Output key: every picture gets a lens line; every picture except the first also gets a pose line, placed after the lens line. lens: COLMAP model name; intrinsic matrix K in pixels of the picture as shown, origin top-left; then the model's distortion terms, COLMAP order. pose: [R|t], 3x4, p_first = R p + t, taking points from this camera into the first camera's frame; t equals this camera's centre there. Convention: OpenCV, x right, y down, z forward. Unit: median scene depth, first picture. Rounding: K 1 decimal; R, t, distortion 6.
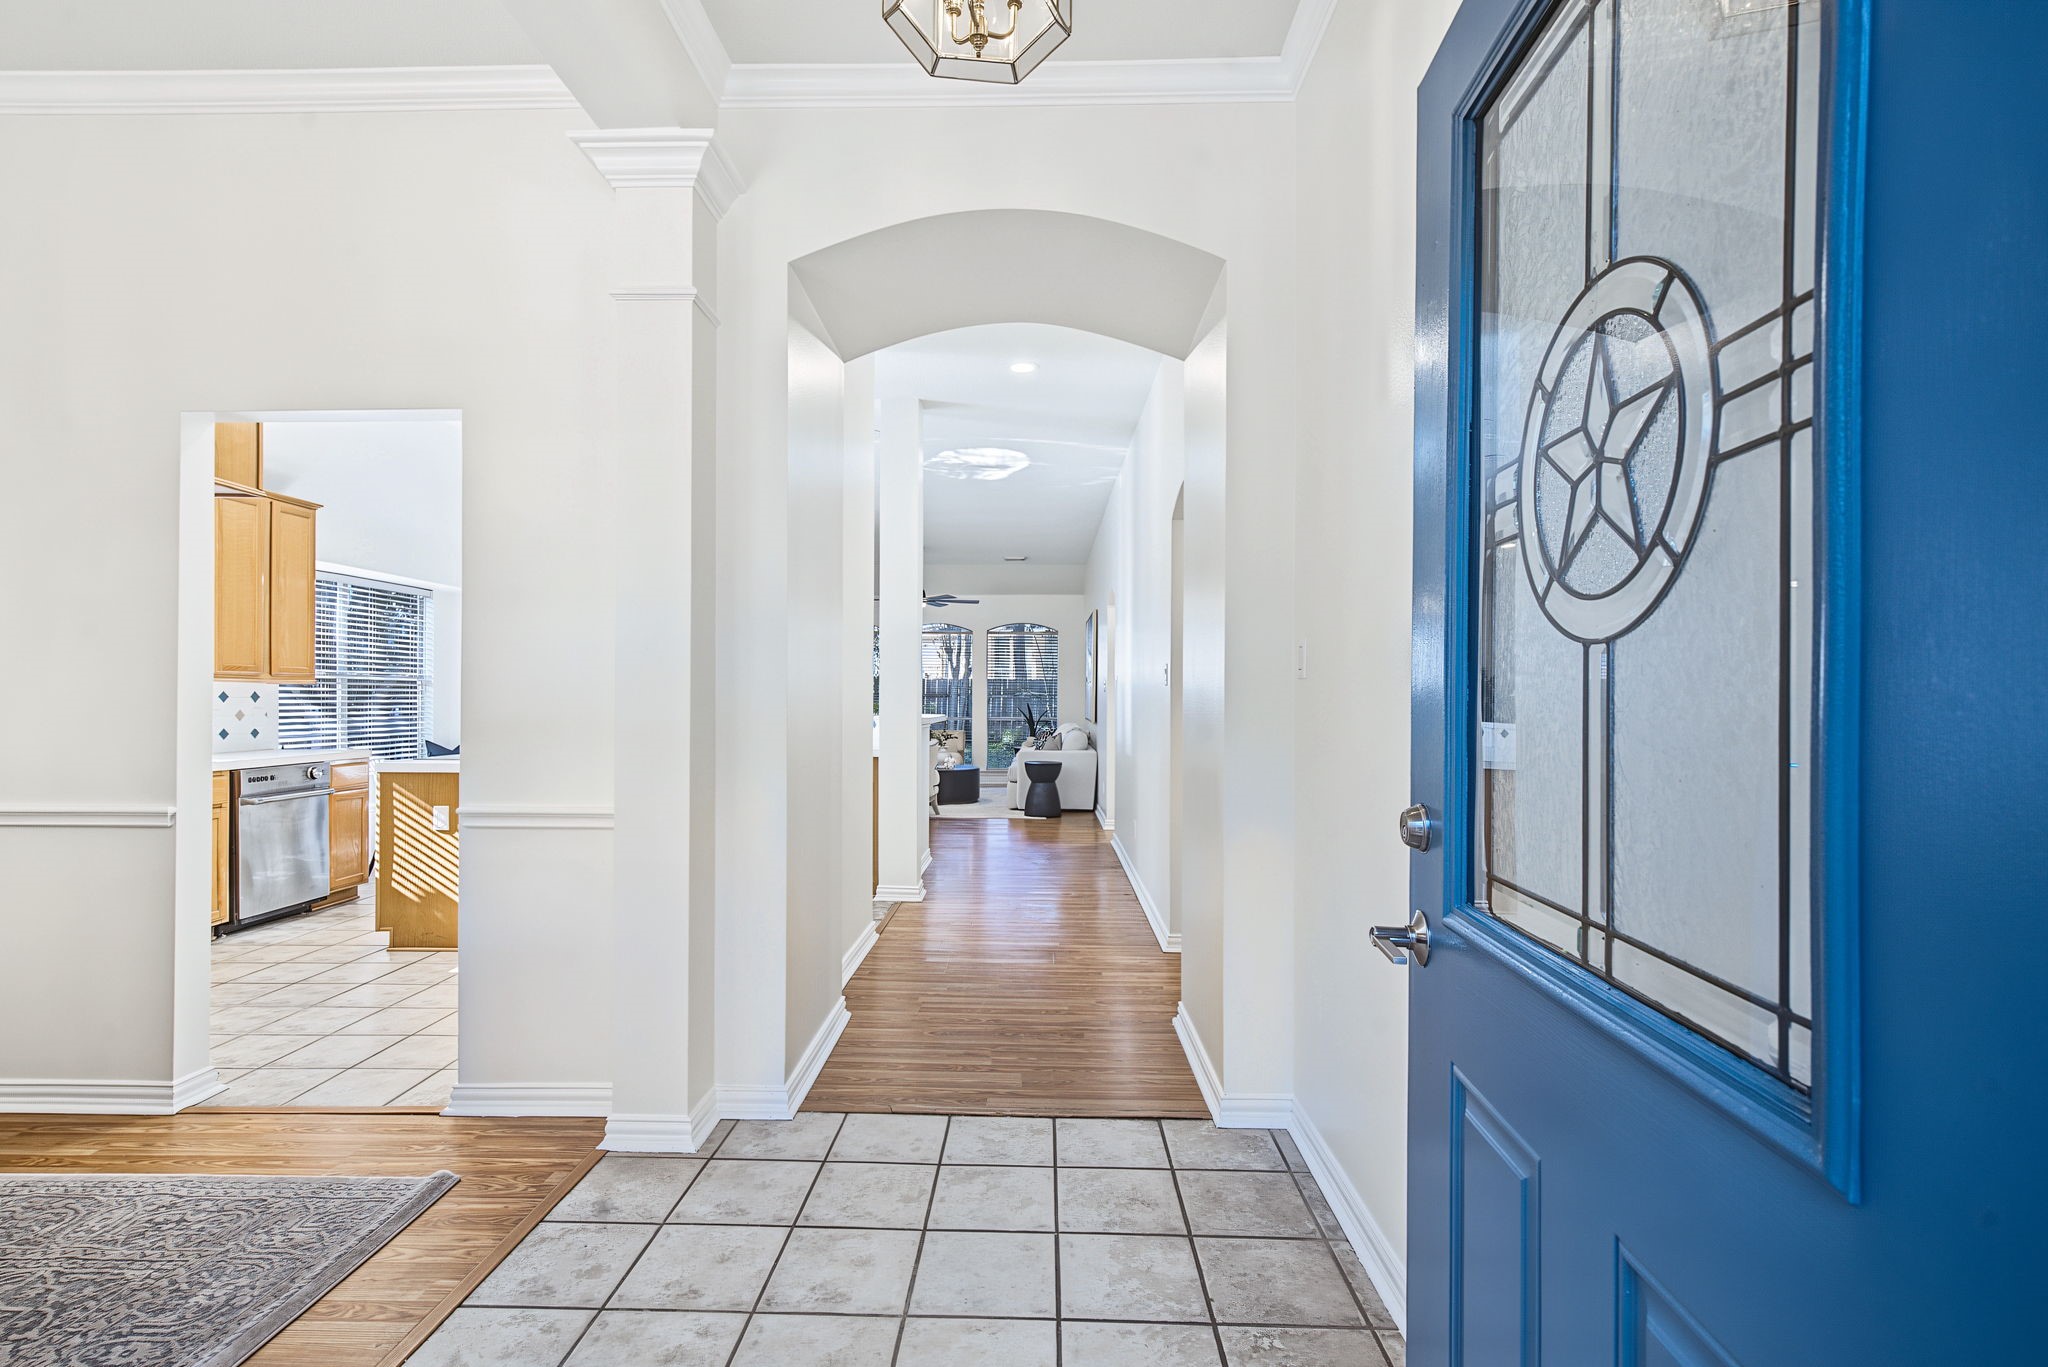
lens RADIAL K [[945.1, 0, 1020.1], [0, 945.1, 697.4], [0, 0, 1]] dist [0.001362, 0.000616]
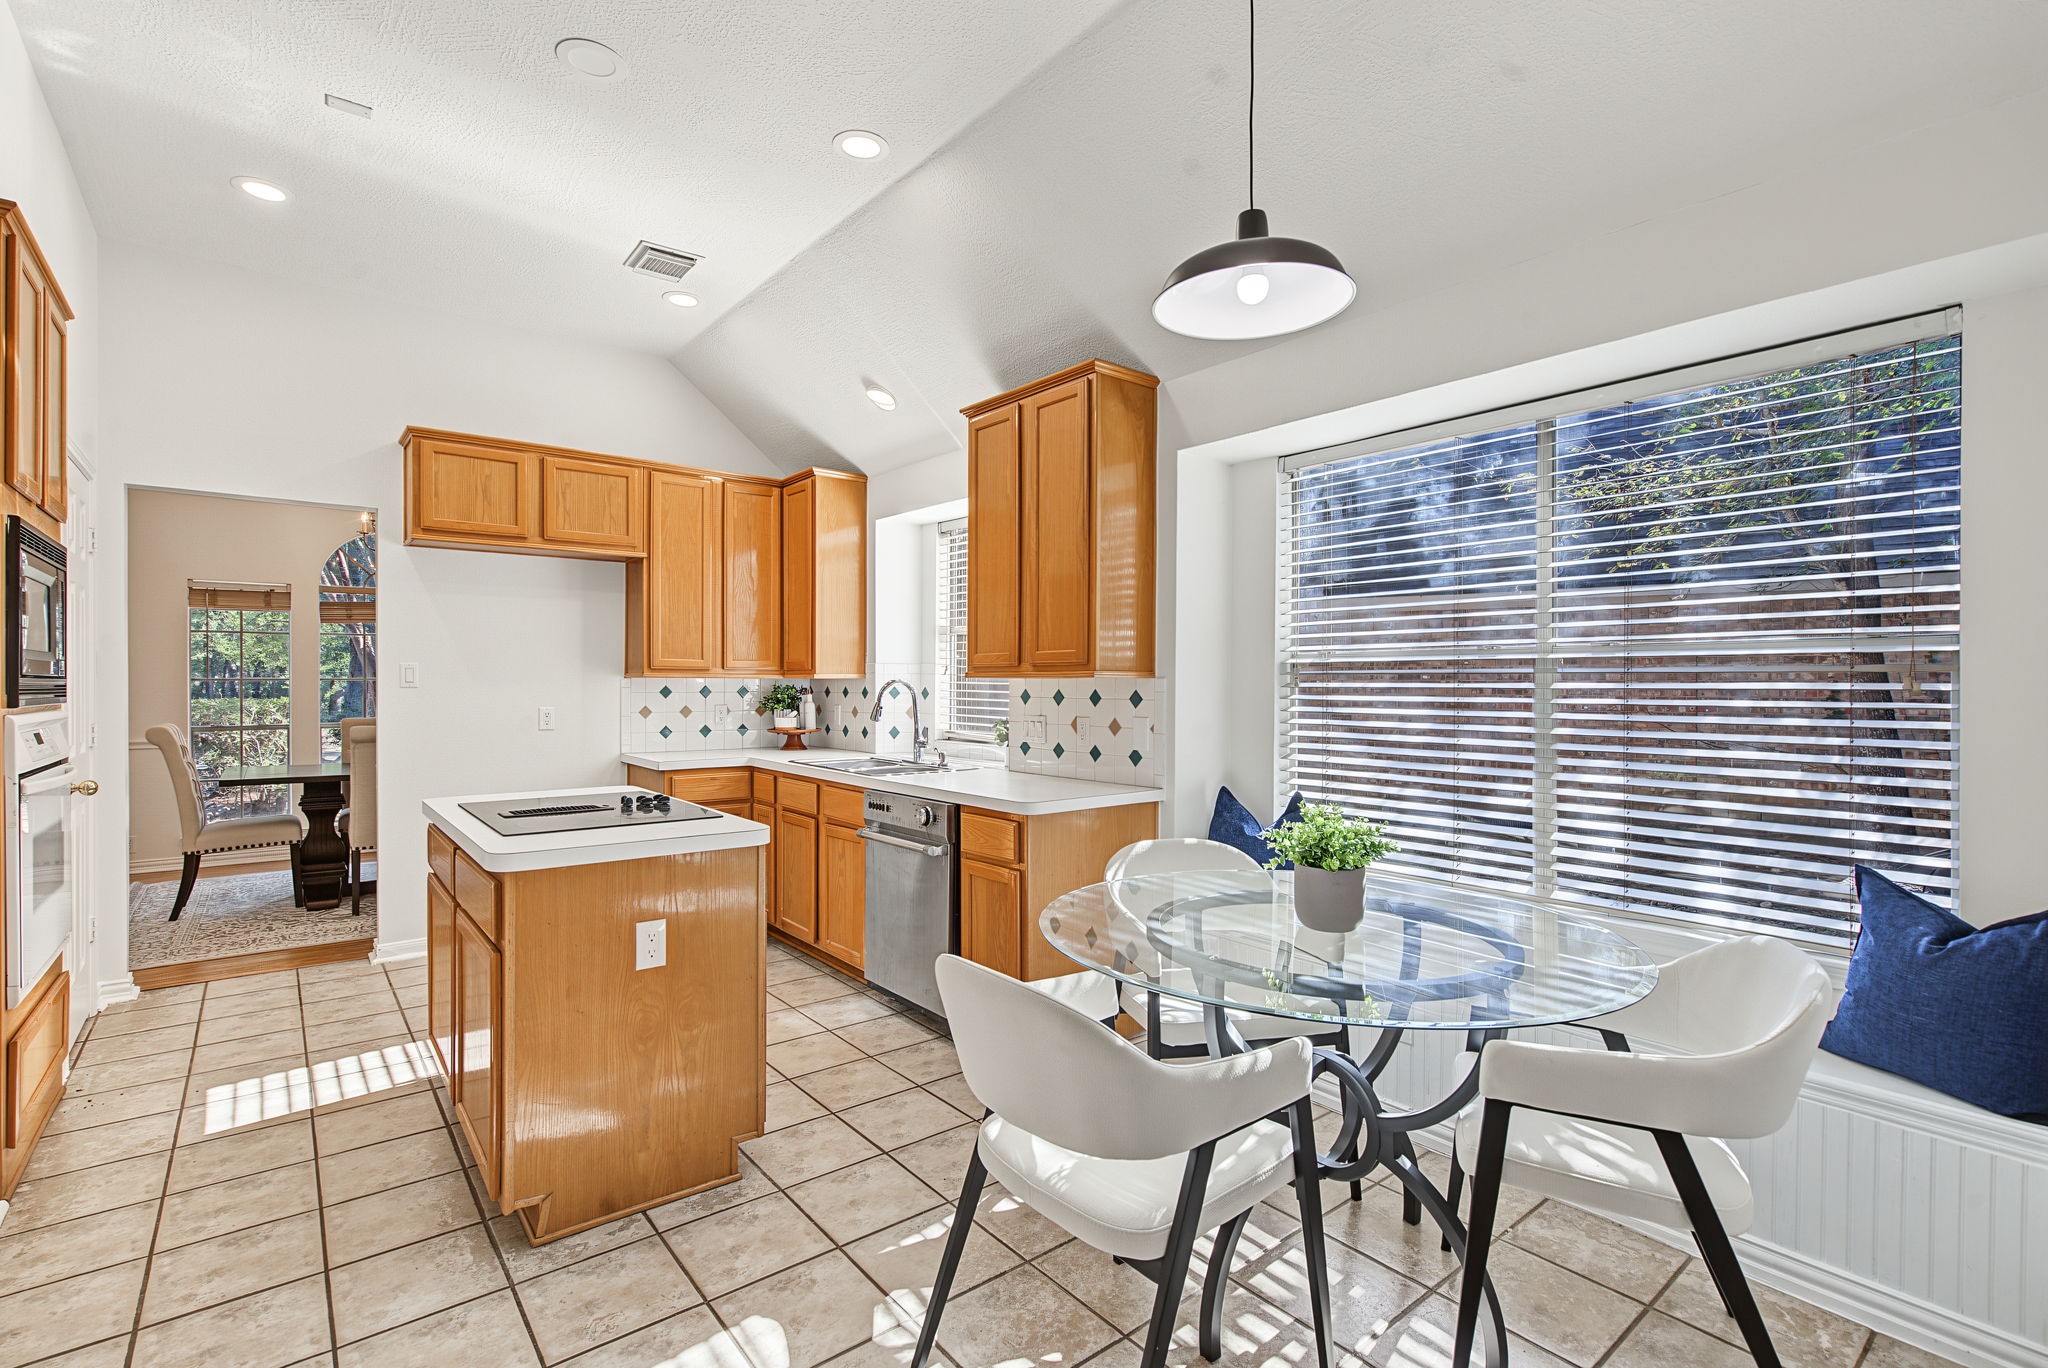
lens RADIAL K [[945.1, 0, 1020.1], [0, 945.1, 697.9], [0, 0, 1]] dist [0.001362, 0.000616]
pose [[-0.765828, 0.007728, -0.642998, -0.524547], [-0.001546, 0.999903, 0.013859, -0.014720], [0.643043, 0.011608, -0.765742, 2.137051]]
